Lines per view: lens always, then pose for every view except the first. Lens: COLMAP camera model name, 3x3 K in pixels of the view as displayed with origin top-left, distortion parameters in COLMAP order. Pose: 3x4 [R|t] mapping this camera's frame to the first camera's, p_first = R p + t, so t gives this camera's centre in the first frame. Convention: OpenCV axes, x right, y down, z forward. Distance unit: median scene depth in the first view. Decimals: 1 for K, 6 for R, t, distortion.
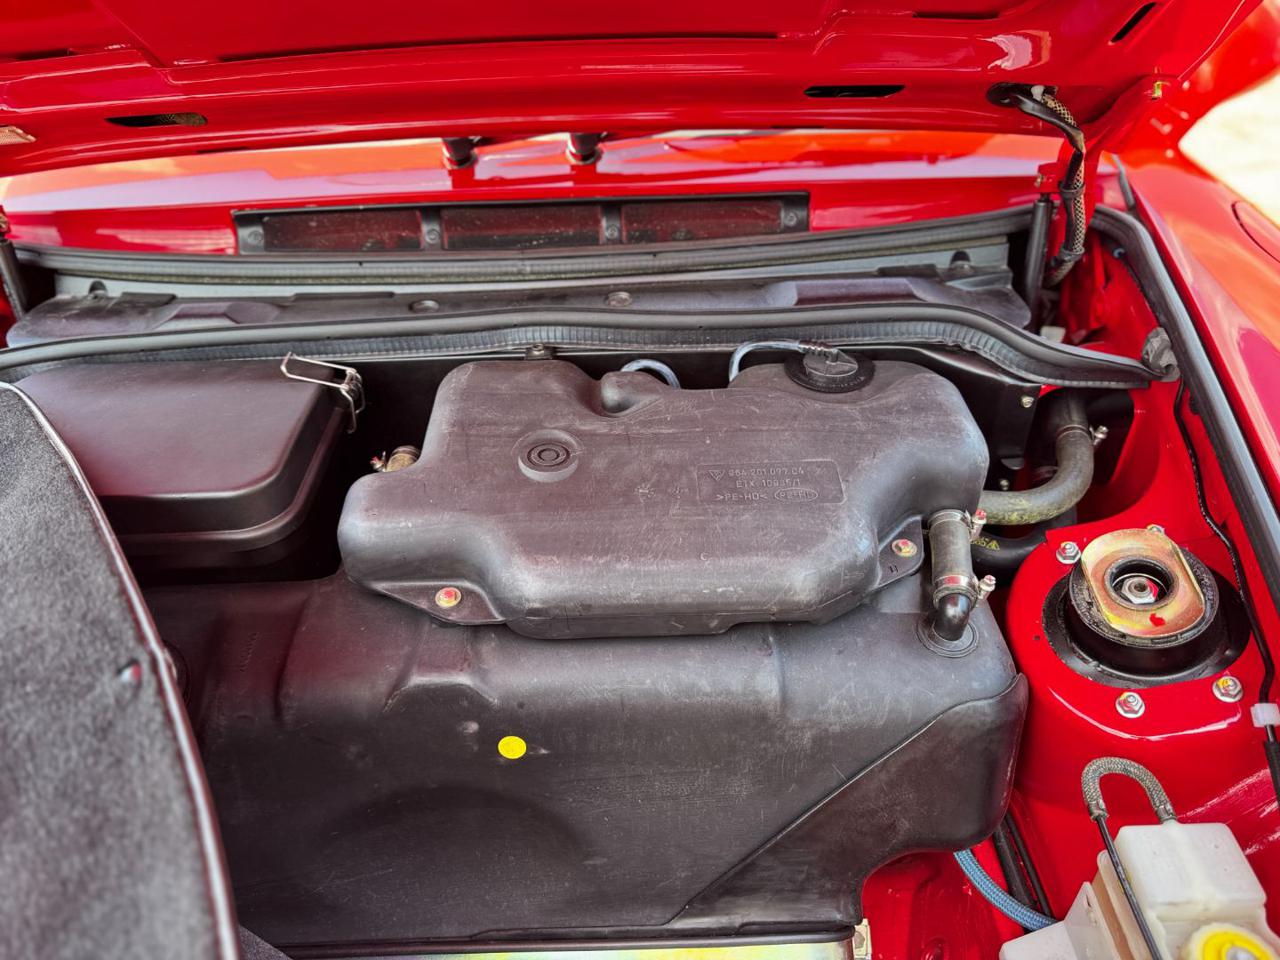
lens RADIAL K [[931.0, 0, 640.0], [0, 931.0, 480.0], [0, 0, 1]] dist [0.051126, -0.078660]
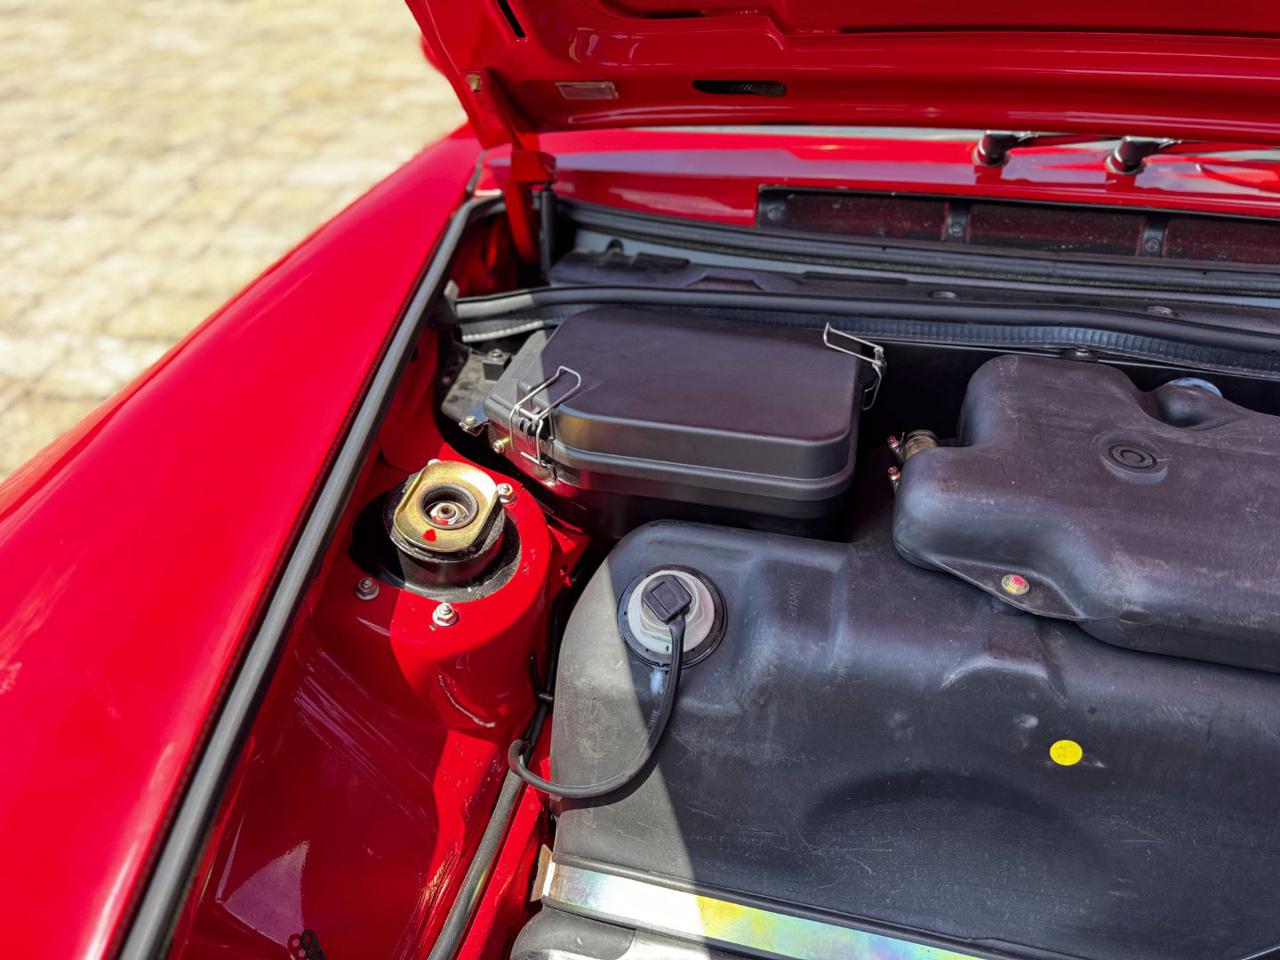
lens RADIAL K [[912.0, 0, 640.0], [0, 912.0, 480.0], [0, 0, 1]] dist [0.048984, -0.068887]
pose [[0.963961, 0.164771, -0.208876, -0.365167], [-0.172536, 0.984812, -0.019390, 0.096566], [0.202509, 0.054730, 0.977750, -0.010118]]
